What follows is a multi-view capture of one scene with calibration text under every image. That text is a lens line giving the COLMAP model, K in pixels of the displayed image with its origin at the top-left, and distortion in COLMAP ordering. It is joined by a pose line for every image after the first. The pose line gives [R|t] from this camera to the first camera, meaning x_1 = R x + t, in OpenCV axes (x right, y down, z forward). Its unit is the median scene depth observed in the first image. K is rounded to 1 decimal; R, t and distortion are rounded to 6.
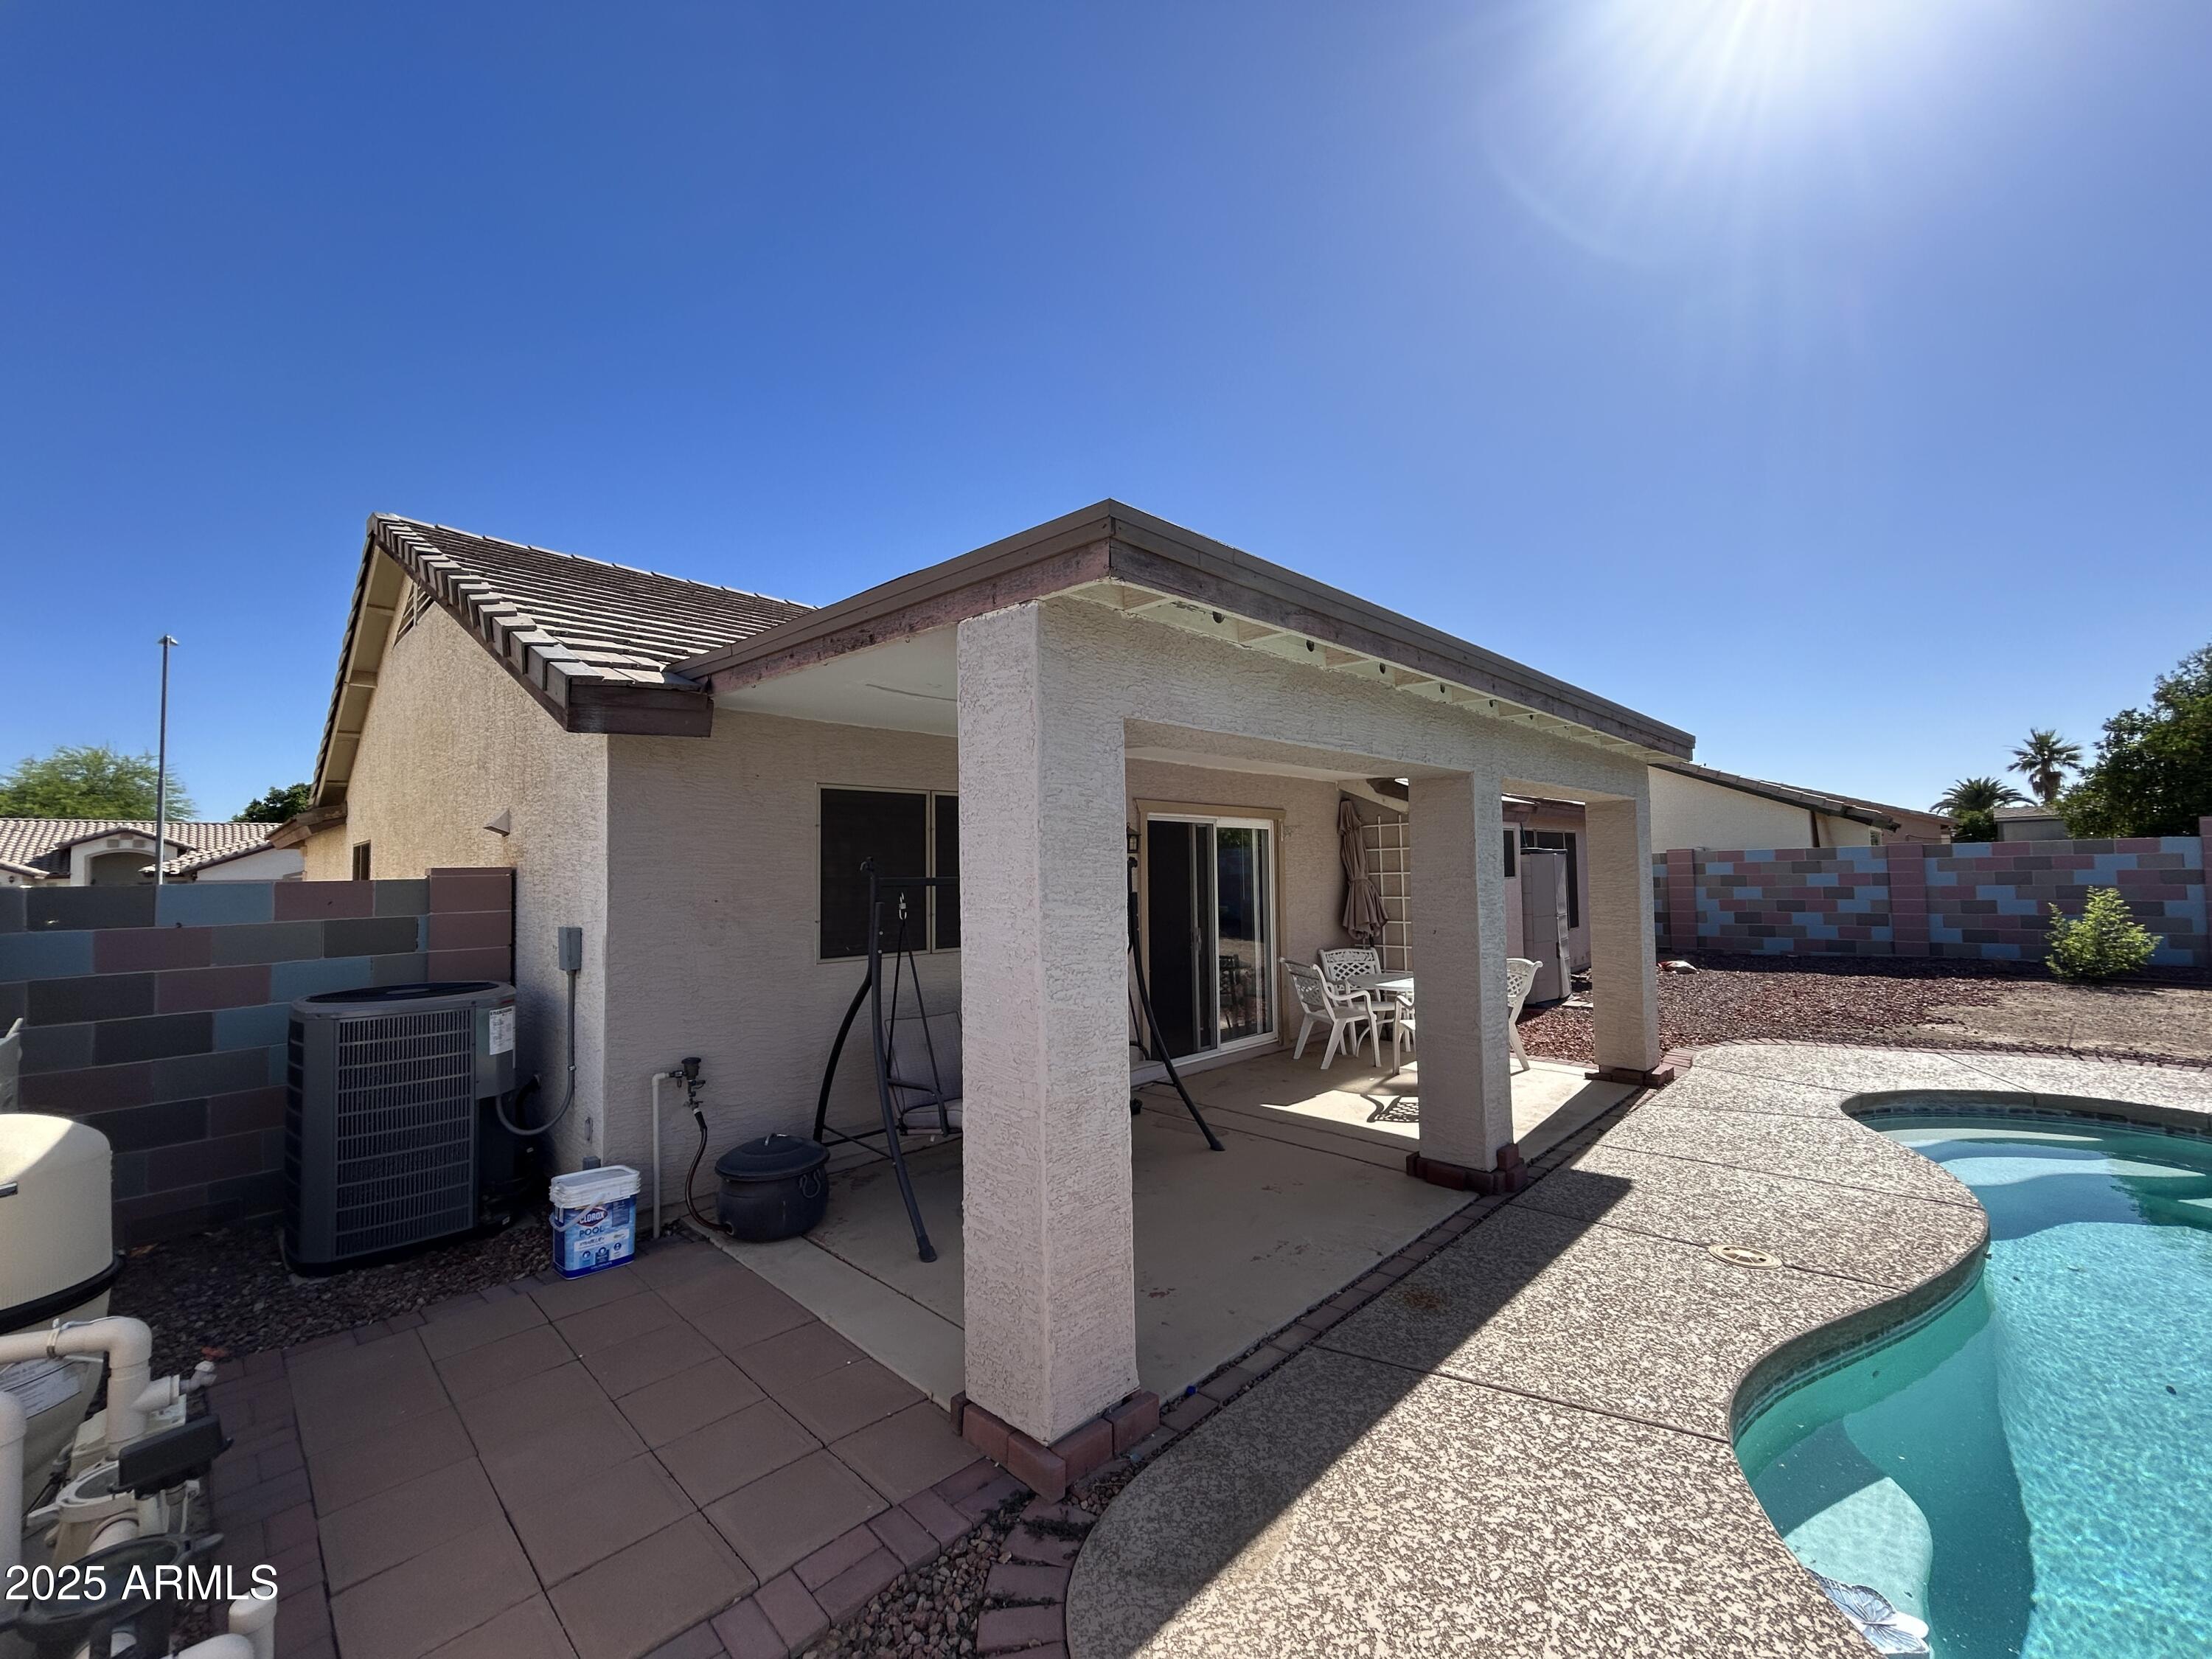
lens RADIAL K [[903.4, 0, 1098.2], [0, 903.4, 827.9], [0, 0, 1]] dist [0.000873, 0.001258]
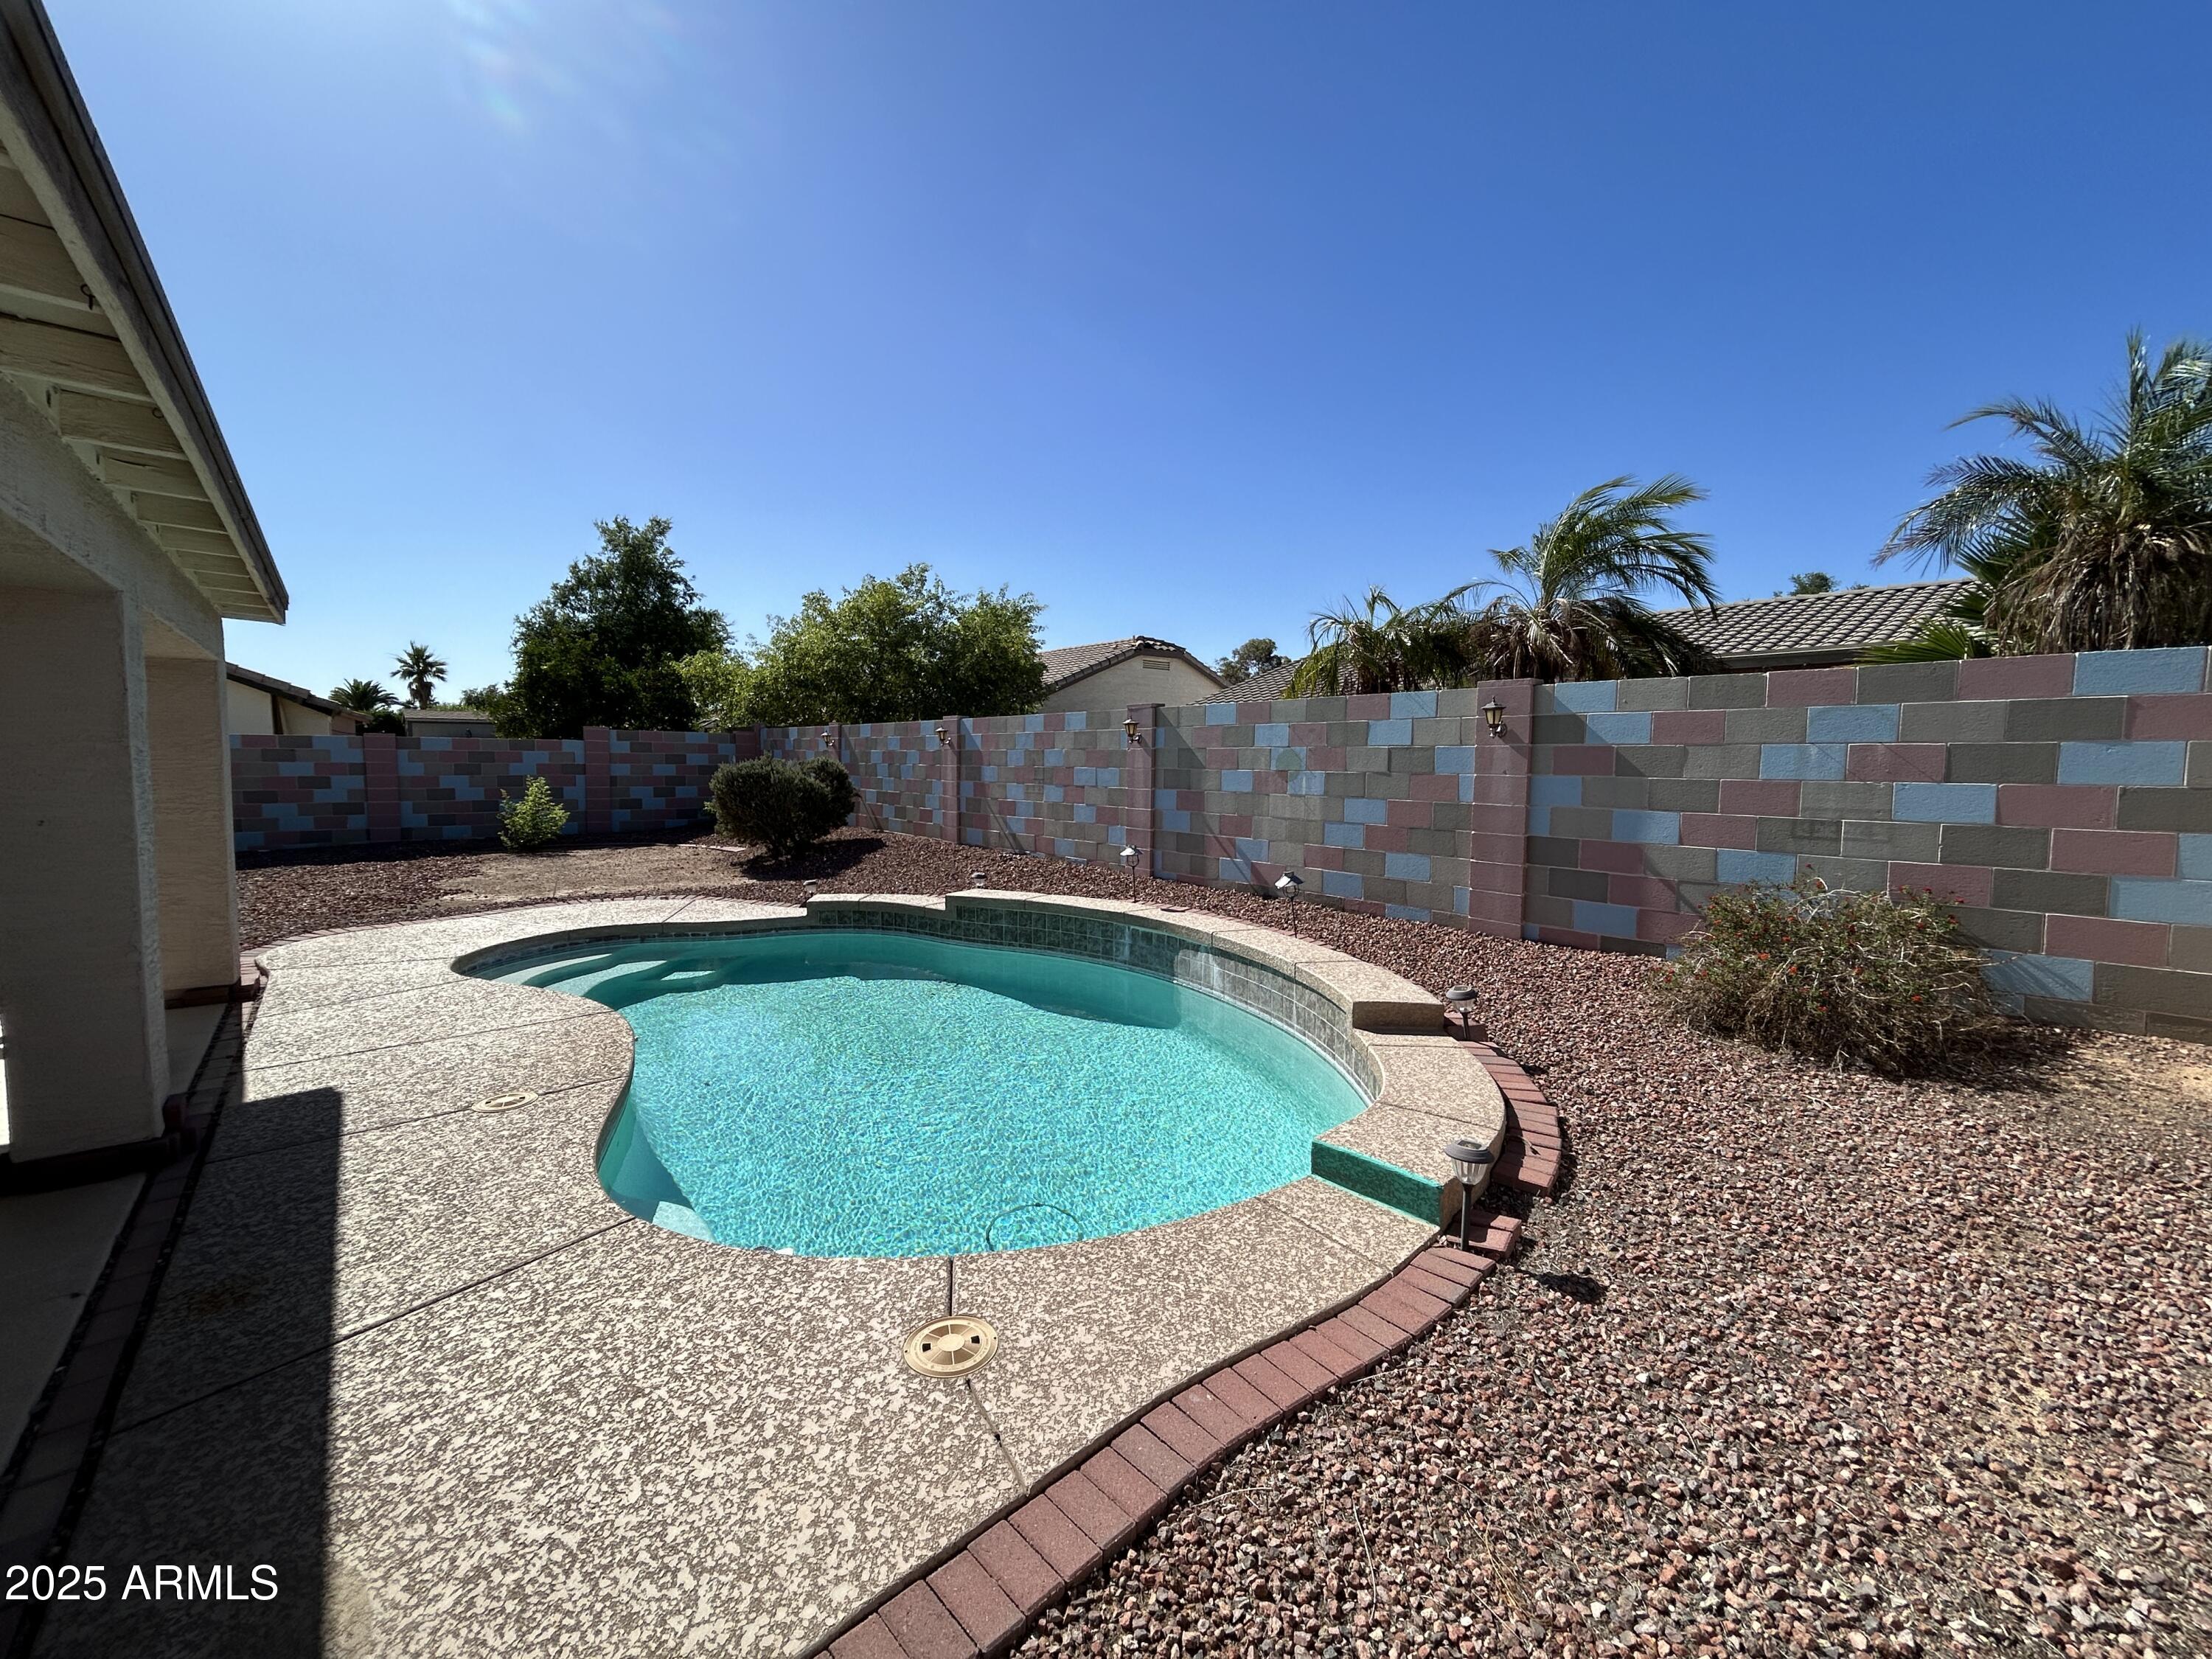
lens RADIAL K [[903.4, 0, 1109.2], [0, 903.4, 838.2], [0, 0, 1]] dist [0.000873, 0.001258]
pose [[0.090109, -0.061666, 0.994021, -0.237802], [-0.063075, 0.995724, 0.067490, 0.036119], [-0.993933, -0.068779, 0.085834, 0.184534]]
